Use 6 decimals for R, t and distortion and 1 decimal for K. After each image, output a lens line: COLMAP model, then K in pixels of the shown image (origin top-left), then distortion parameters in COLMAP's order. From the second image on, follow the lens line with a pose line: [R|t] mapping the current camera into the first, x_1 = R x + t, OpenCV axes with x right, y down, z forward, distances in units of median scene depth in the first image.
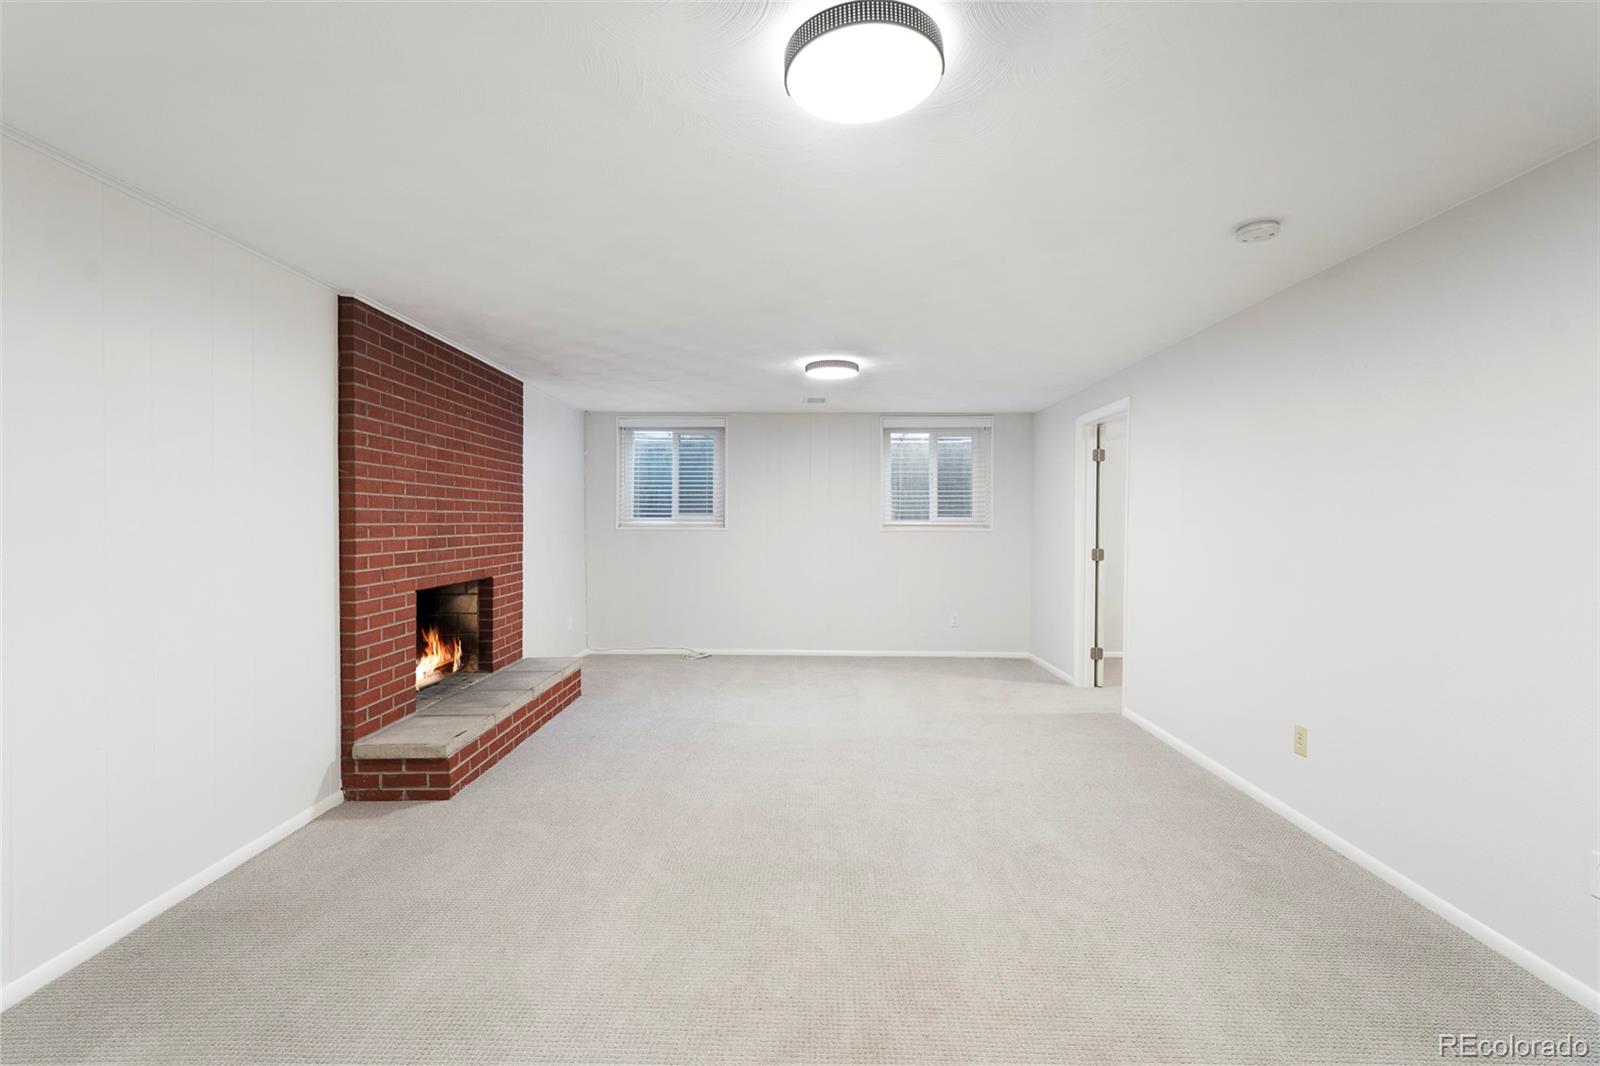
lens RADIAL K [[745.9, 0, 800.8], [0, 745.9, 528.8], [0, 0, 1]] dist [-0.004152, 0.000114]
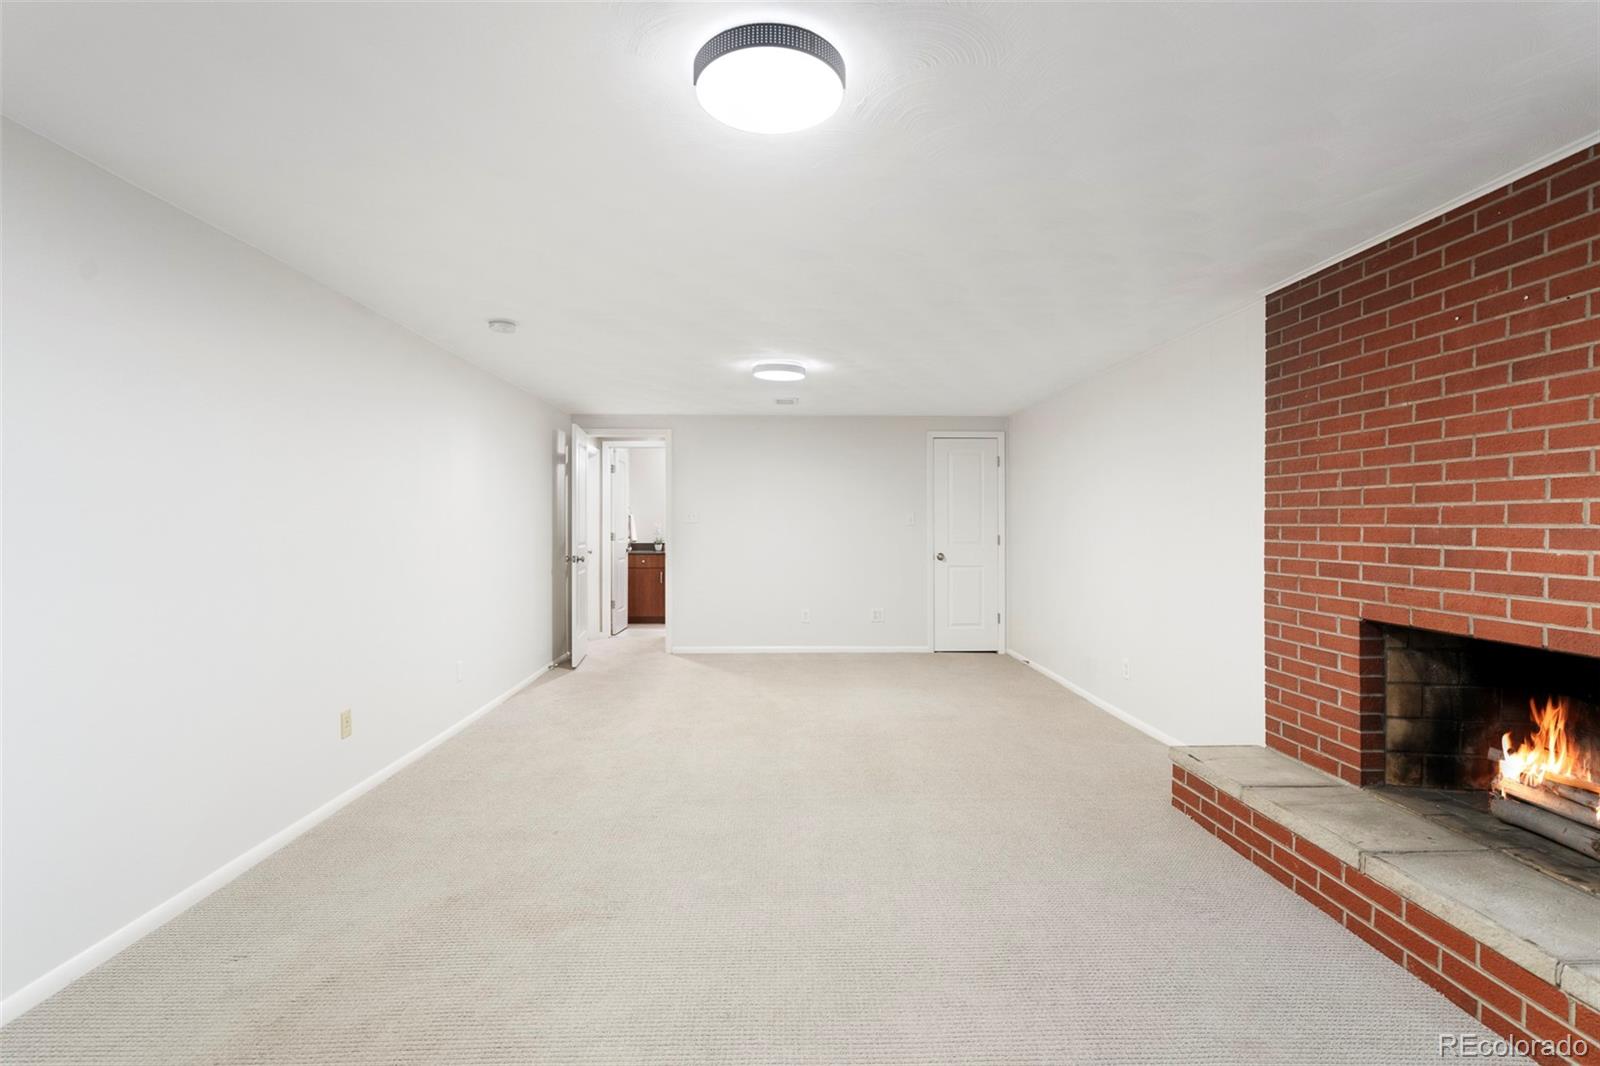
lens RADIAL K [[745.9, 0, 799.7], [0, 745.9, 527.8], [0, 0, 1]] dist [-0.004152, 0.000114]
pose [[-0.999266, -0.002375, -0.038237, 0.053083], [-0.003029, 0.999850, 0.017042, -0.015863], [0.038191, 0.017145, -0.999123, 1.841158]]
